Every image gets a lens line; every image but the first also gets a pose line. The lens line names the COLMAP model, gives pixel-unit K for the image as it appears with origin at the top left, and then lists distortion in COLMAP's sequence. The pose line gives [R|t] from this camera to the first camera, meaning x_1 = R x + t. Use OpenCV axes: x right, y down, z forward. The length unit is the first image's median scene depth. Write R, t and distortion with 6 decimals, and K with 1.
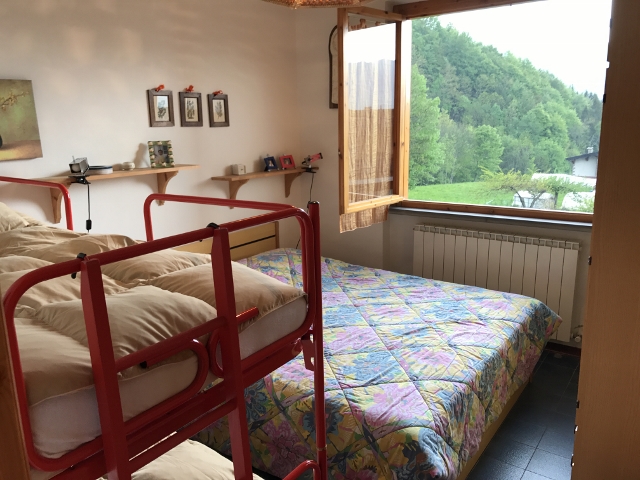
lens RADIAL K [[528.8, 0, 318.2], [0, 528.8, 238.2], [0, 0, 1]] dist [0.046306, -0.068466]
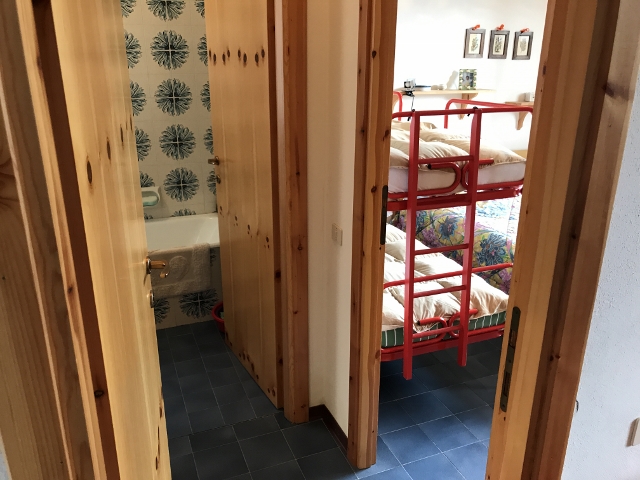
lens RADIAL K [[528.8, 0, 326.7], [0, 528.8, 224.2], [0, 0, 1]] dist [0.046306, -0.068466]
pose [[0.847663, 0.189268, -0.495626, 0.127170], [-0.142709, 0.981112, 0.130590, 0.070825], [0.510981, -0.039966, 0.858662, -0.319393]]
